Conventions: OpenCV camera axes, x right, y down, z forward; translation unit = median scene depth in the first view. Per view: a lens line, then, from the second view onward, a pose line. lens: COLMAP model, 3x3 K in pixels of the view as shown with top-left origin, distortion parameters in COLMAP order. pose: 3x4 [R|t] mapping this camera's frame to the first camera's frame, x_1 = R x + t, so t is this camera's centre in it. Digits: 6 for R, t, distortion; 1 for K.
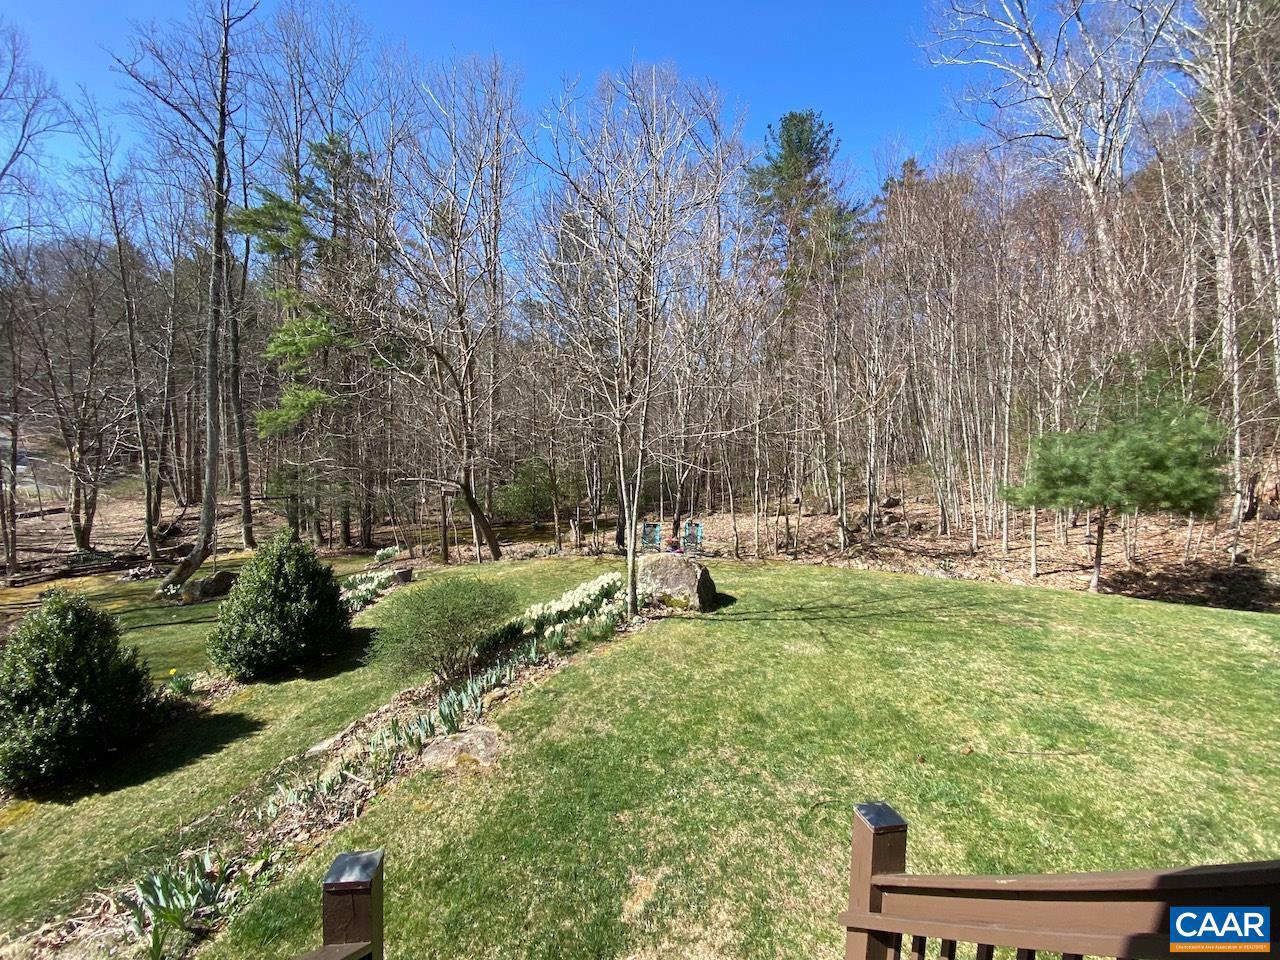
lens RADIAL K [[516.0, 0, 637.6], [0, 516.0, 478.2], [0, 0, 1]] dist [0.019202, -0.020438]
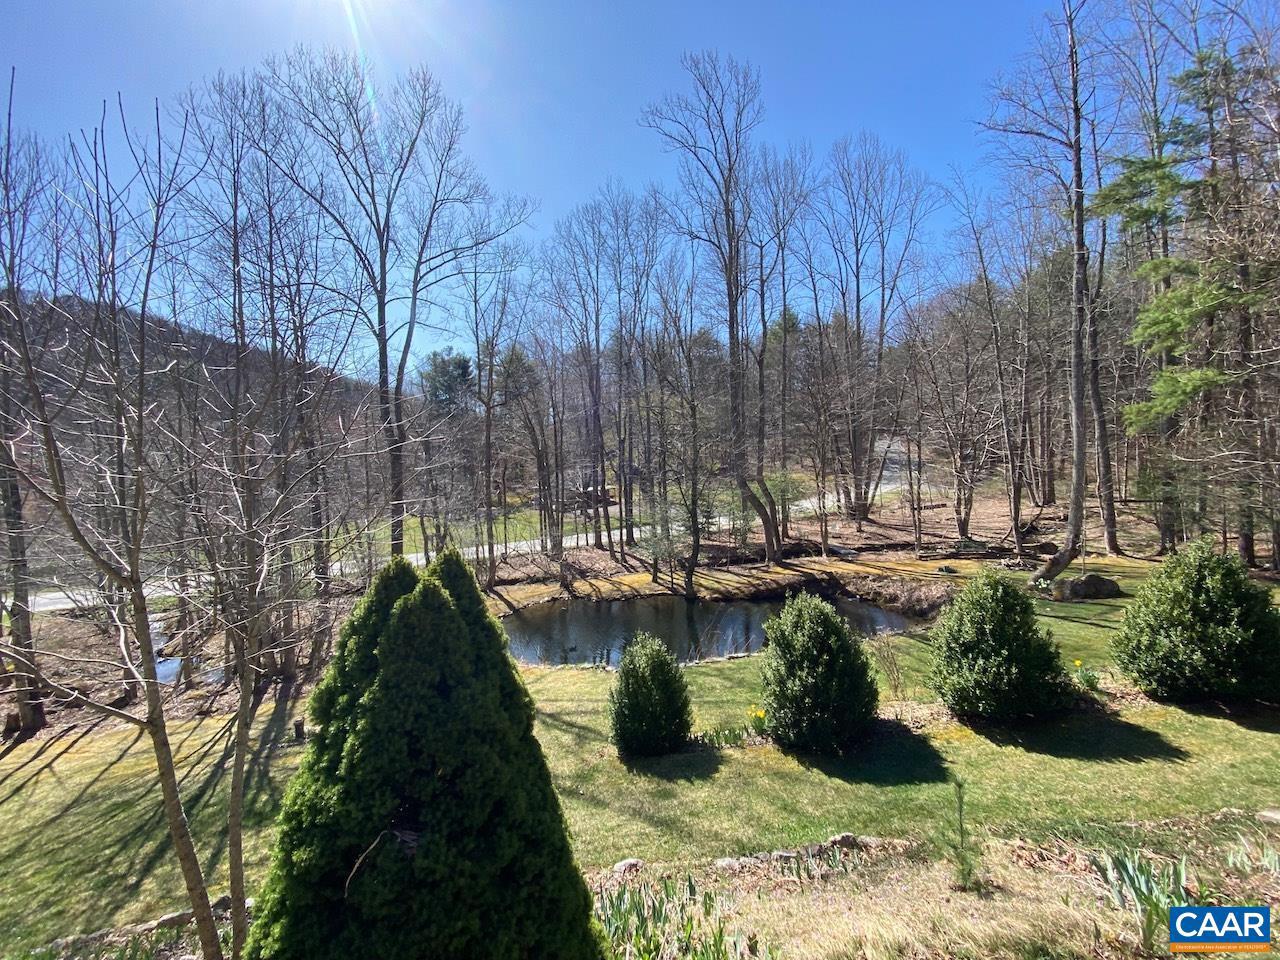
lens RADIAL K [[516.0, 0, 637.6], [0, 516.0, 478.2], [0, 0, 1]] dist [0.019202, -0.020438]
pose [[0.199457, -0.010690, -0.979848, -0.020386], [0.007372, 0.999929, -0.009409, 0.002439], [0.979879, -0.005347, 0.199521, -0.027101]]
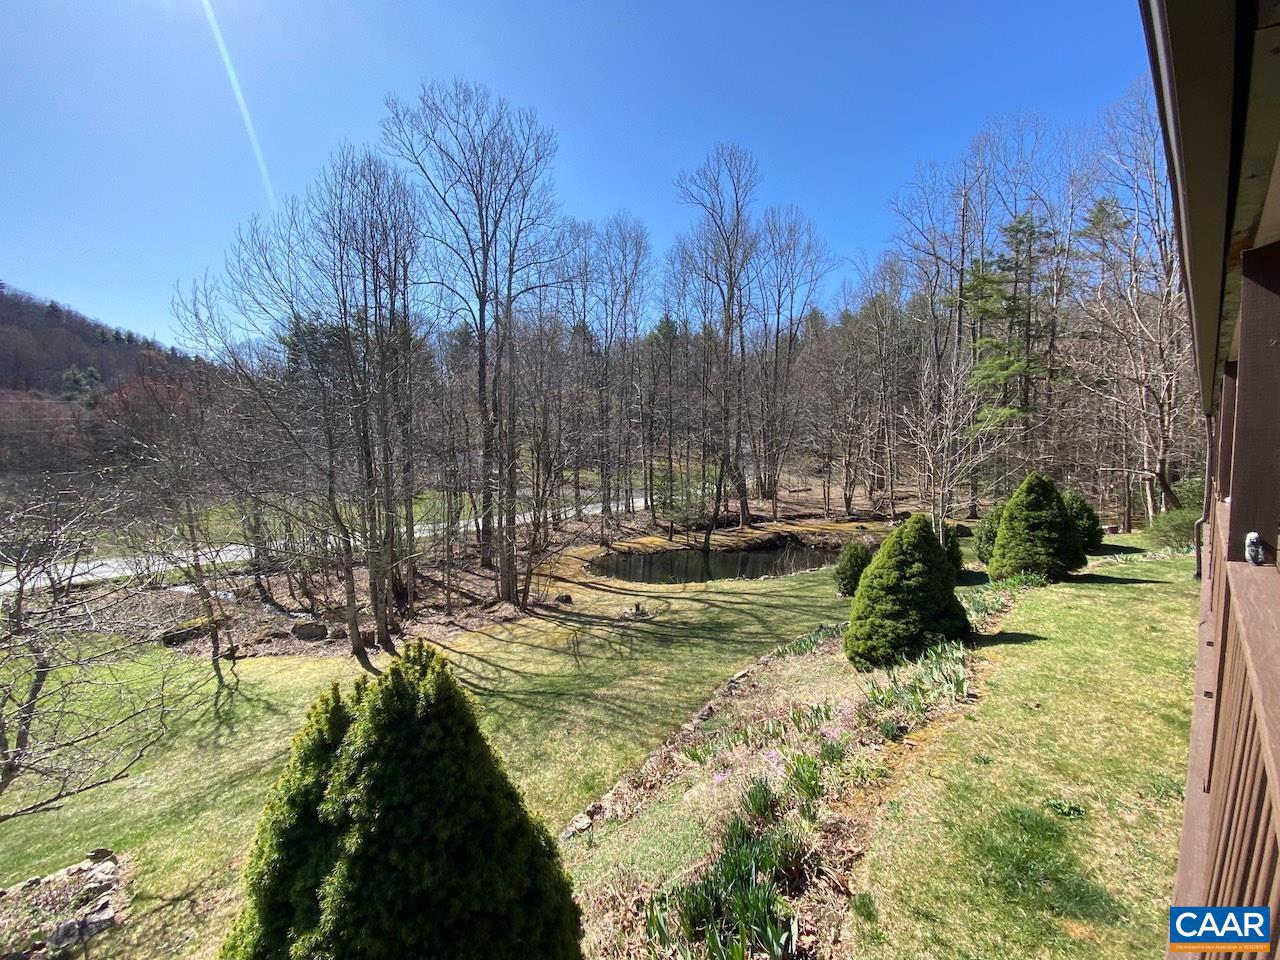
lens RADIAL K [[511.9, 0, 636.2], [0, 511.9, 476.9], [0, 0, 1]] dist [0.019490, -0.020289]
pose [[0.494755, 0.012605, -0.868941, 0.132873], [-0.011951, 0.999899, 0.007700, 0.033356], [0.868950, 0.006575, 0.494855, -0.782884]]
